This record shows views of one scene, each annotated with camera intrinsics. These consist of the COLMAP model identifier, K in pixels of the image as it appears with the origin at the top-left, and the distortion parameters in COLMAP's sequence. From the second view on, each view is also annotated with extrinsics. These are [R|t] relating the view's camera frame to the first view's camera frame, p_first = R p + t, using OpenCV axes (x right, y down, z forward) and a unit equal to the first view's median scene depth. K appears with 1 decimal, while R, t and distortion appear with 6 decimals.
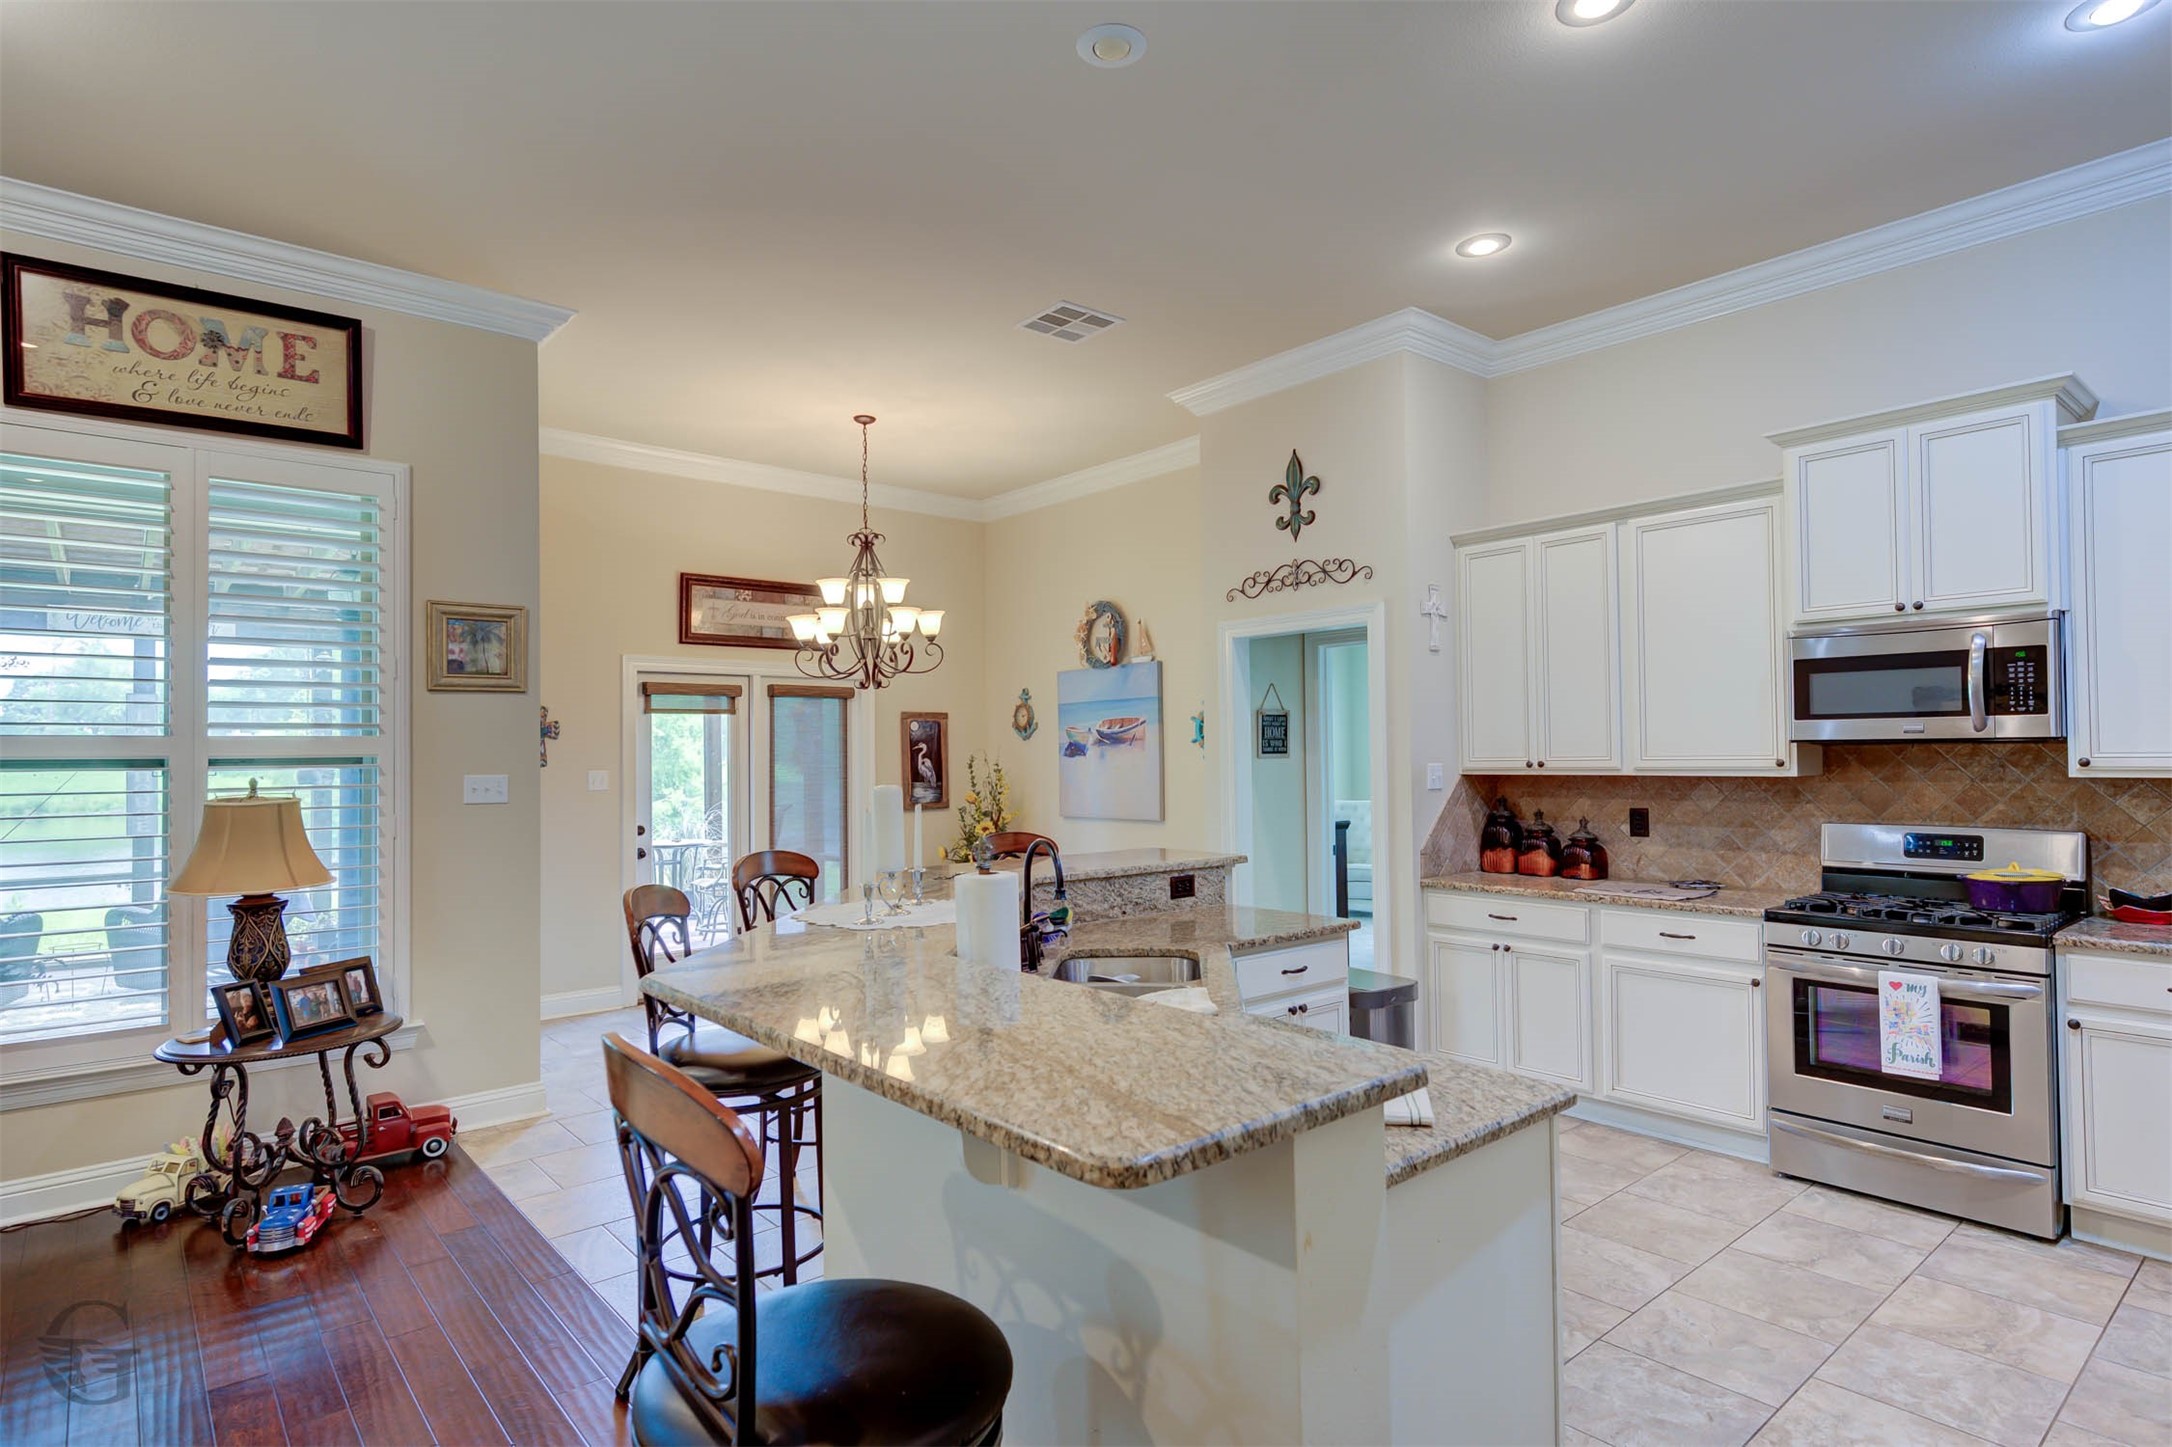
lens RADIAL K [[1134.6, 0, 1064.9], [0, 1134.6, 734.3], [0, 0, 1]] dist [0.005553, 0.002489]
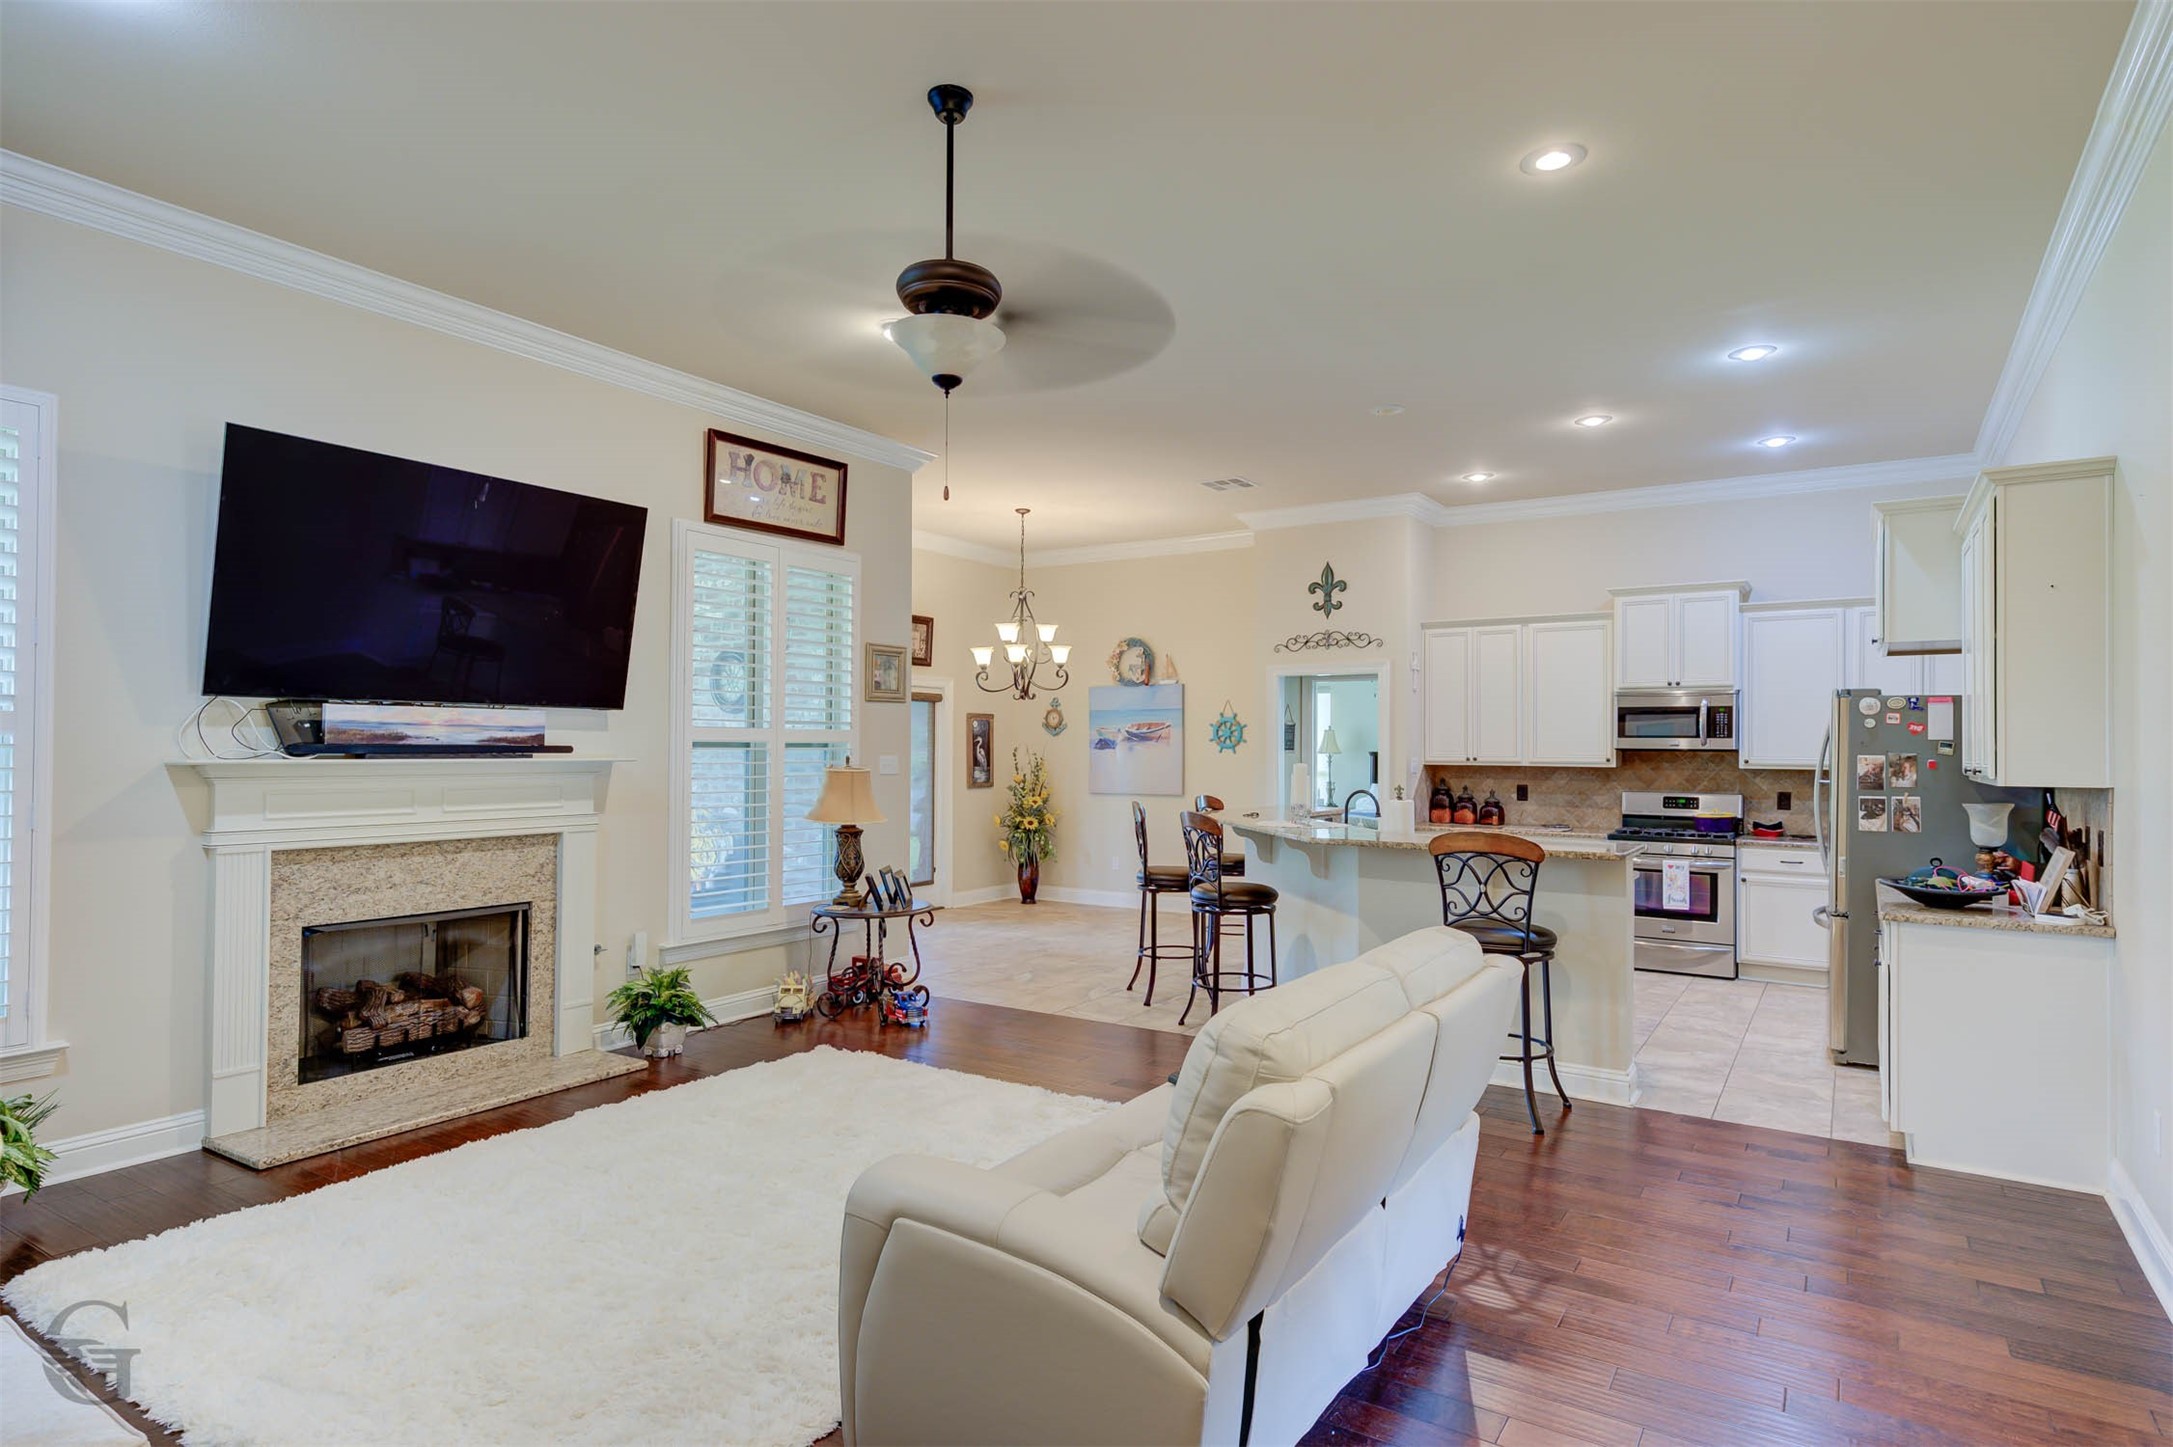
lens RADIAL K [[1135.1, 0, 1069.9], [0, 1135.1, 738.7], [0, 0, 1]] dist [0.005553, 0.002489]
pose [[0.964525, 0.019222, 0.263291, -0.713607], [-0.022025, 0.999728, 0.007699, -0.005052], [-0.263072, -0.013225, 0.964686, -0.578892]]
